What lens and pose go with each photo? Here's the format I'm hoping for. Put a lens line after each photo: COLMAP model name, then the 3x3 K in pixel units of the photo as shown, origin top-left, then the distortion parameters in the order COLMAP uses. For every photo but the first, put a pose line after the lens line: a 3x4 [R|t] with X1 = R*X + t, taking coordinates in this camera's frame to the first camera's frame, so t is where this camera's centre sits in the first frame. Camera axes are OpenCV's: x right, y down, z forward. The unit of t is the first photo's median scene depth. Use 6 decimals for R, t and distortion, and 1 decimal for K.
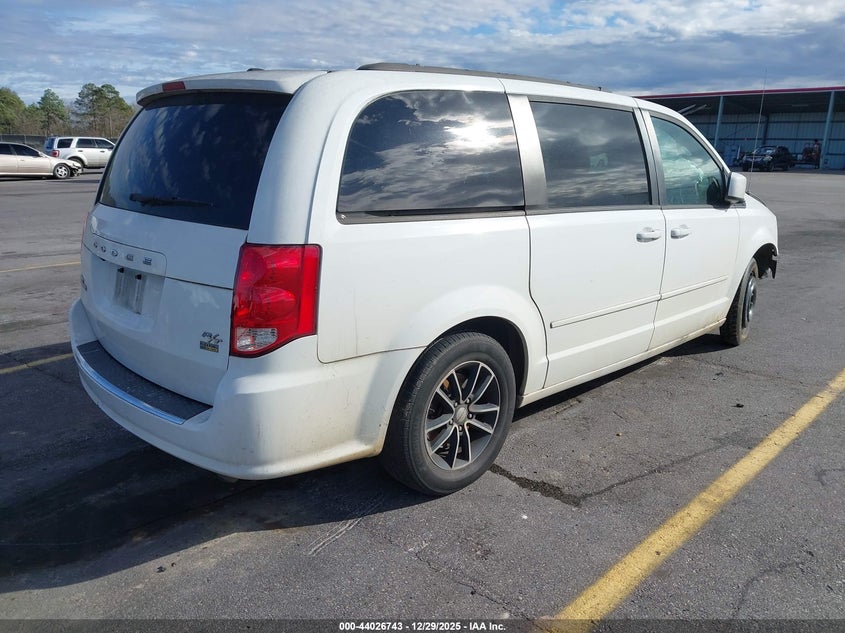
lens RADIAL K [[703.2, 0, 422.5], [0, 703.2, 316.5], [0, 0, 1]] dist [-0.006325, -0.007174]
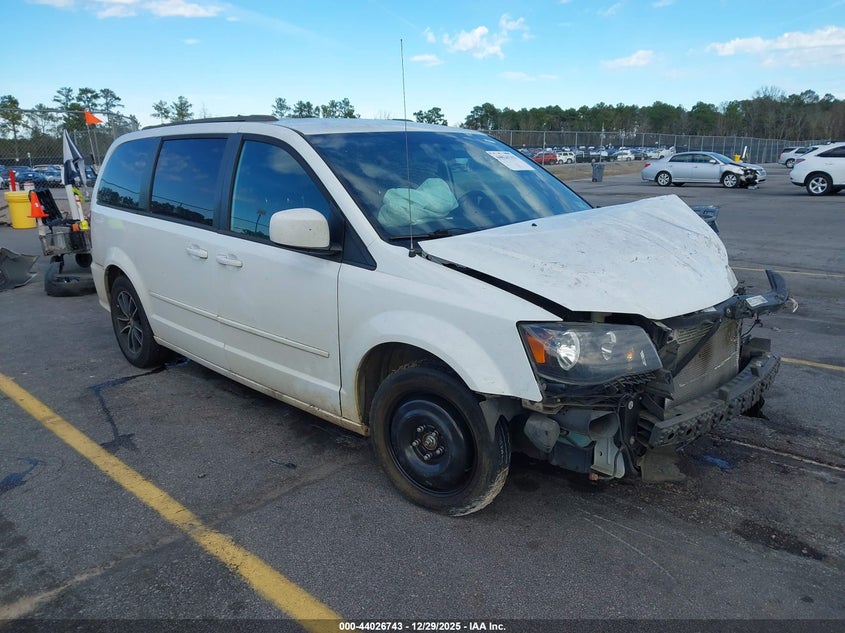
lens RADIAL K [[703.2, 0, 422.5], [0, 703.2, 316.5], [0, 0, 1]] dist [-0.006325, -0.007174]
pose [[-0.021820, 0.226606, -0.973742, 1.538822], [-0.240807, 0.944108, 0.225106, -0.384315], [0.970328, 0.239396, 0.033968, 1.457734]]
